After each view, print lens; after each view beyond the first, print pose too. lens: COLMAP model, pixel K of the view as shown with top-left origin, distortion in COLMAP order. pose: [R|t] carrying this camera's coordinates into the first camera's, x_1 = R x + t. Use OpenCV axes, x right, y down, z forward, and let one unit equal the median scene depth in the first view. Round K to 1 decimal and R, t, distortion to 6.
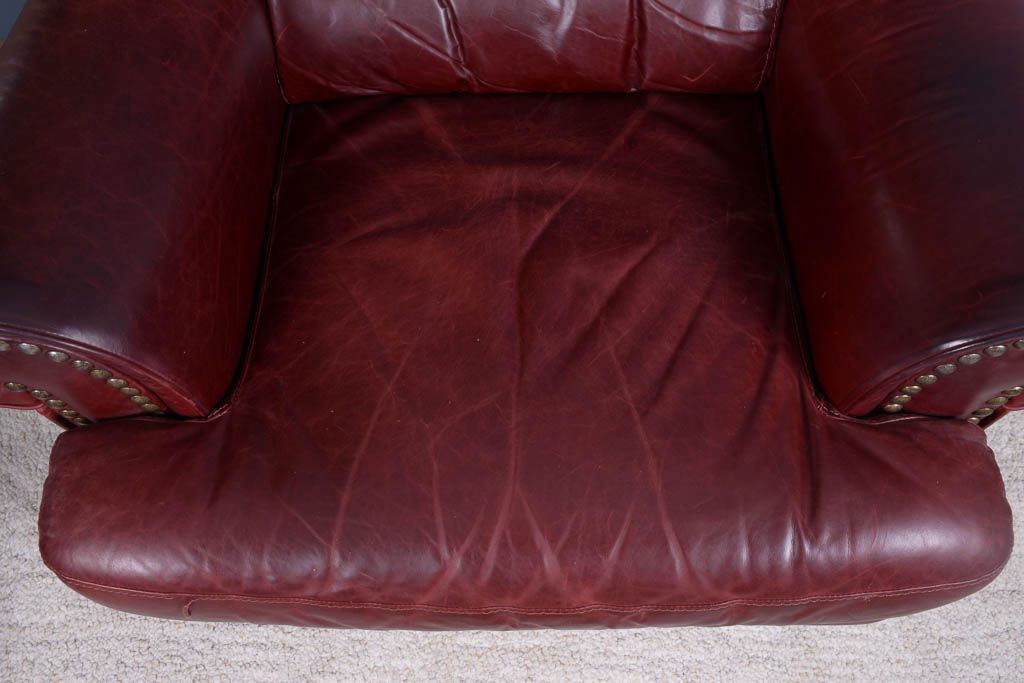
lens RADIAL K [[1051.1, 0, 512.0], [0, 1051.1, 341.5], [0, 0, 1]] dist [0.001284, 0.006648]
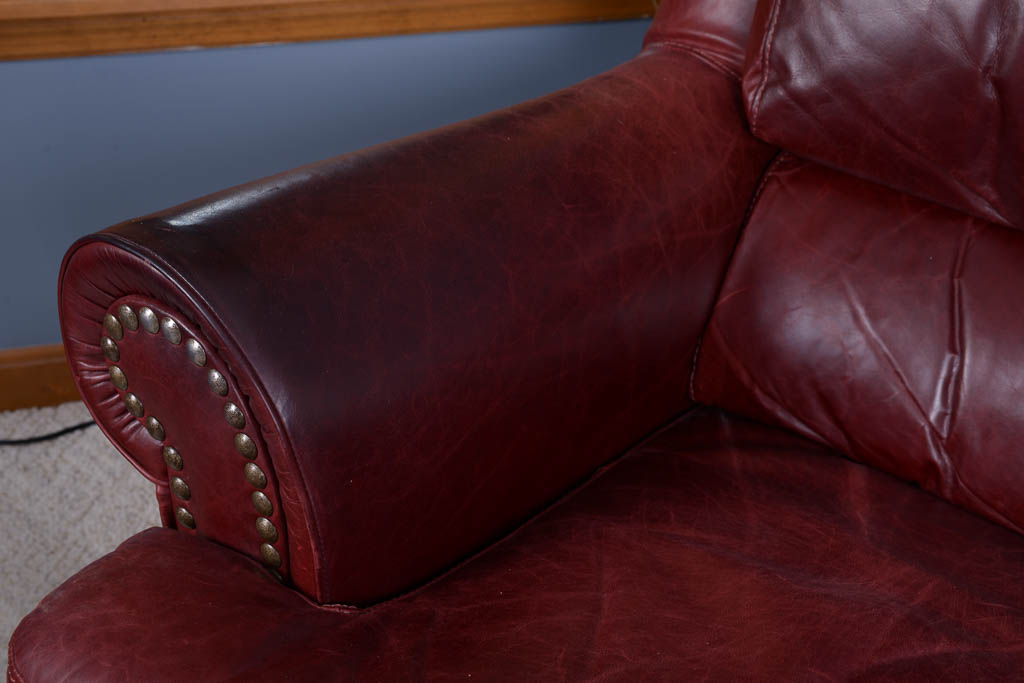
lens RADIAL K [[1556.5, 0, 512.0], [0, 1556.5, 341.5], [0, 0, 1]] dist [0.113470, 0.082198]
pose [[0.789788, 0.382998, -0.479111, 0.191021], [-0.576116, 0.731292, -0.365105, 0.211132], [0.210536, 0.564379, 0.798217, 0.114374]]
